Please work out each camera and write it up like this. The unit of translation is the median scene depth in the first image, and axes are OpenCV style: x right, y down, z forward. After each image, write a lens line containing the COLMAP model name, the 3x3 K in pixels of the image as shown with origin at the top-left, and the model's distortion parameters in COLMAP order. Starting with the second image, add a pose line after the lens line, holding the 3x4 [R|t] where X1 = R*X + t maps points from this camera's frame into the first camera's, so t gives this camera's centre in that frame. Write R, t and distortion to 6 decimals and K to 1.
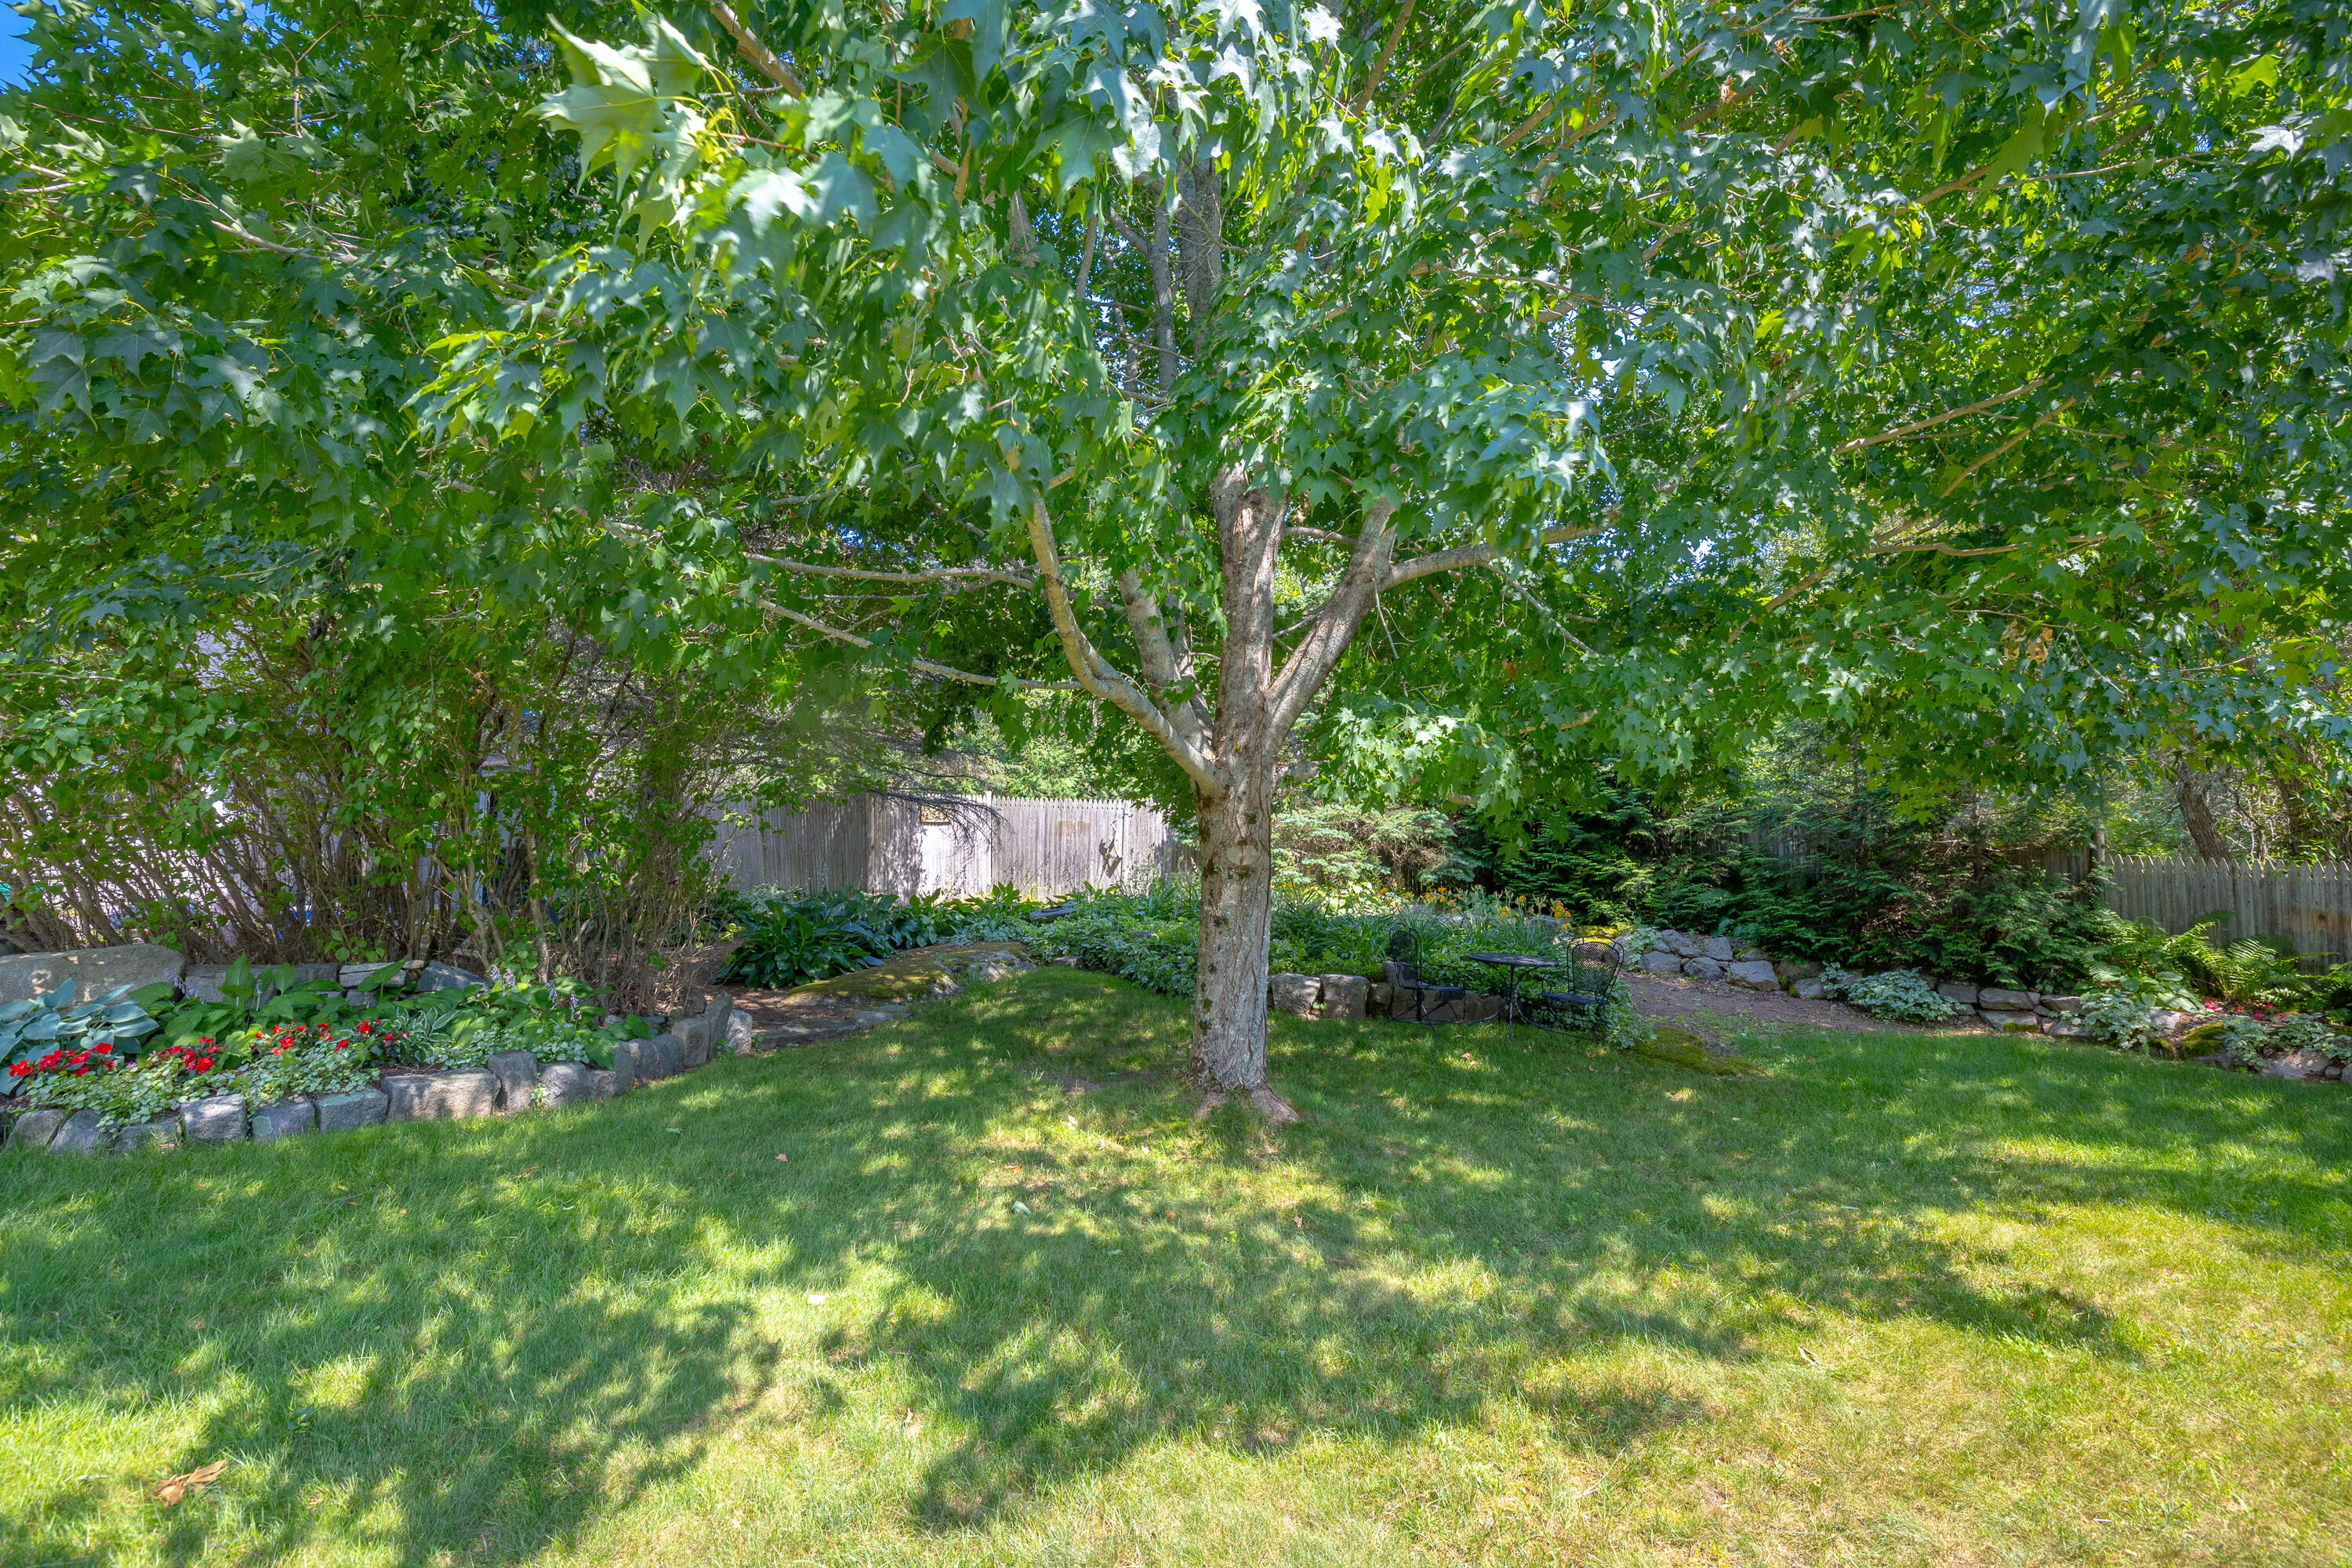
lens RADIAL K [[1168.7, 0, 1168.5], [0, 1168.7, 791.5], [0, 0, 1]] dist [0.001159, -0.000010]
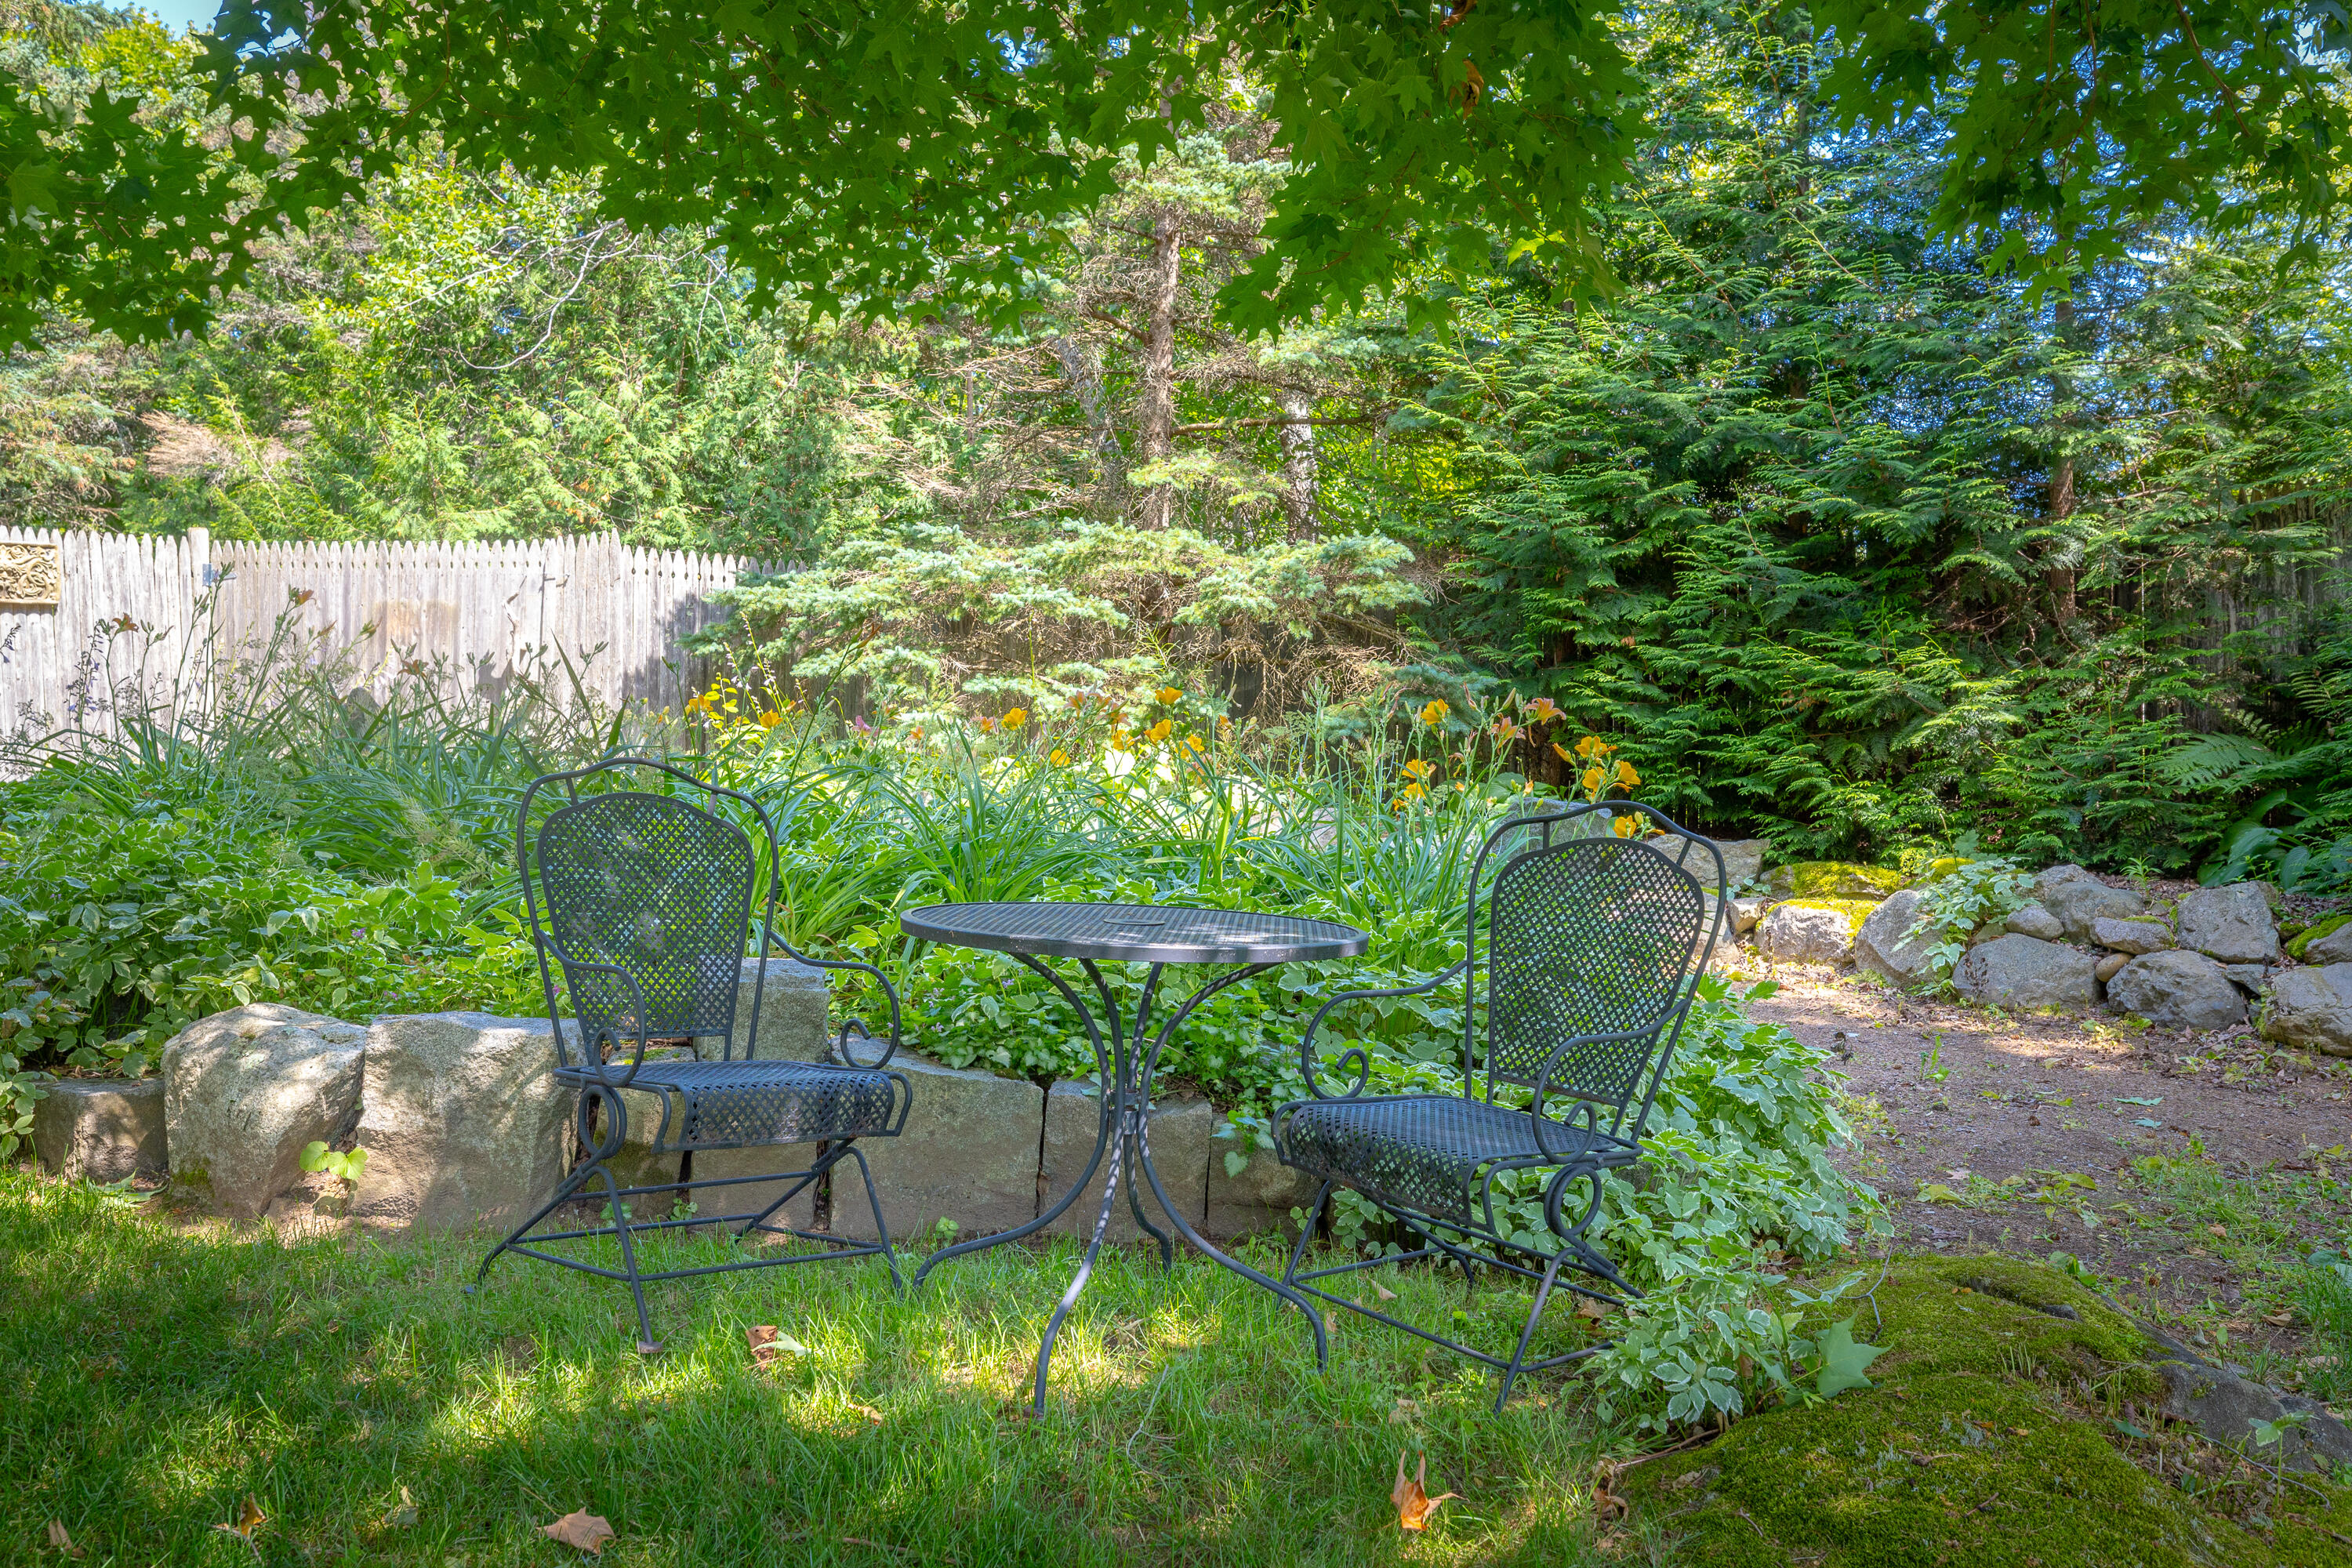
lens RADIAL K [[2024.5, 0, 1178.4], [0, 2024.5, 783.0], [0, 0, 1]] dist [-0.001614, -0.000758]
pose [[0.999182, -0.011098, -0.038887, 0.209463], [0.012621, 0.999155, 0.039125, 0.070171], [0.038420, -0.039584, 0.998477, 0.445998]]
